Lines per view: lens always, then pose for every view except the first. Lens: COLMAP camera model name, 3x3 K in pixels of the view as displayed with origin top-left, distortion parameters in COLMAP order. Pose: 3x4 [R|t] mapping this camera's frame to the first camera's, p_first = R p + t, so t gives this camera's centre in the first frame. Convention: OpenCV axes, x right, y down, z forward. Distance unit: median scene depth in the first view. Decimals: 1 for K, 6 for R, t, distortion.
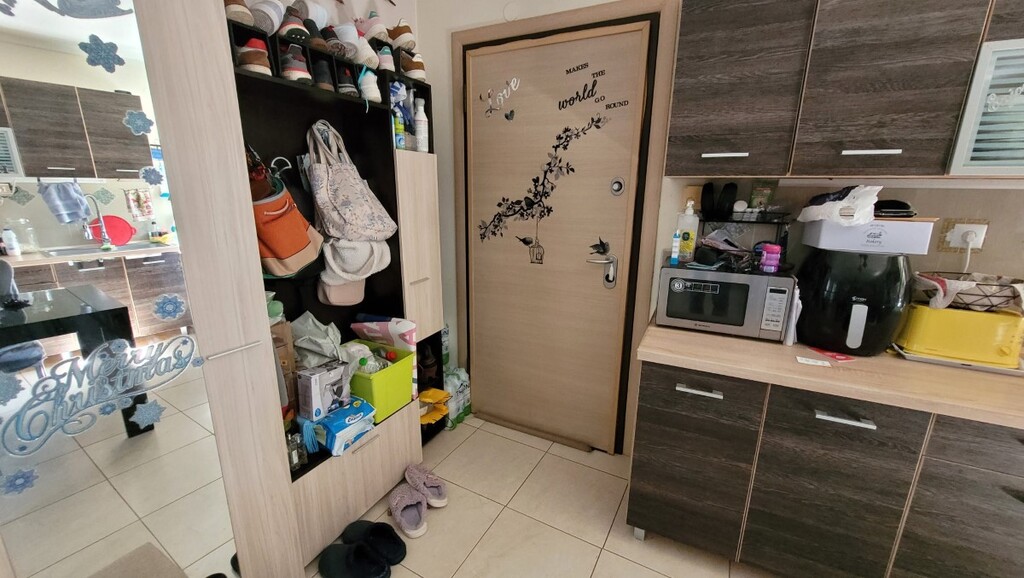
lens RADIAL K [[403.6, 0, 512.5], [0, 403.6, 287.5], [0, 0, 1]] dist [-0.001030, -0.000145]
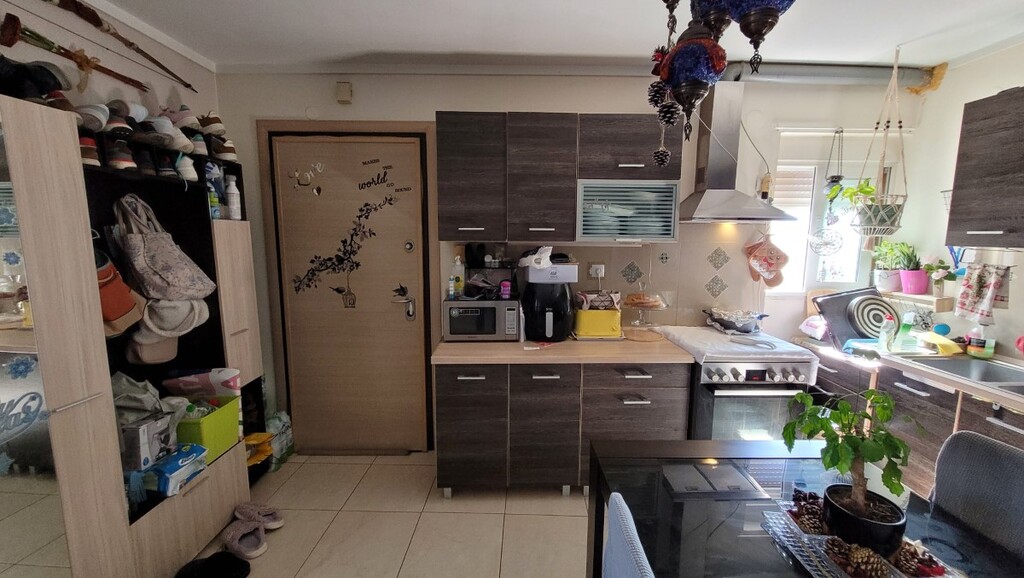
lens RADIAL K [[402.6, 0, 514.7], [0, 402.6, 288.2], [0, 0, 1]] dist [0.002251, 0.000044]
pose [[0.888353, -0.067638, 0.454152, -0.063853], [0.115219, 0.990282, -0.077890, 0.047648], [-0.444470, 0.121521, 0.887513, -0.428473]]
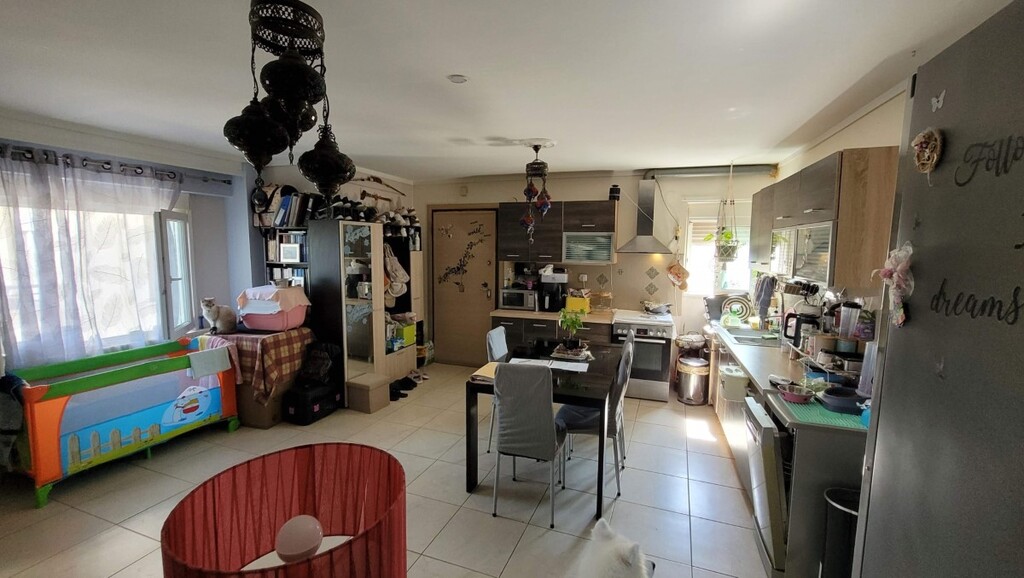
lens RADIAL K [[402.6, 0, 514.7], [0, 402.6, 288.2], [0, 0, 1]] dist [0.002251, 0.000044]
pose [[0.988632, -0.016999, 0.149393, 0.013760], [0.037154, 0.990395, -0.133182, 0.361271], [-0.145694, 0.137218, 0.979768, -2.075722]]
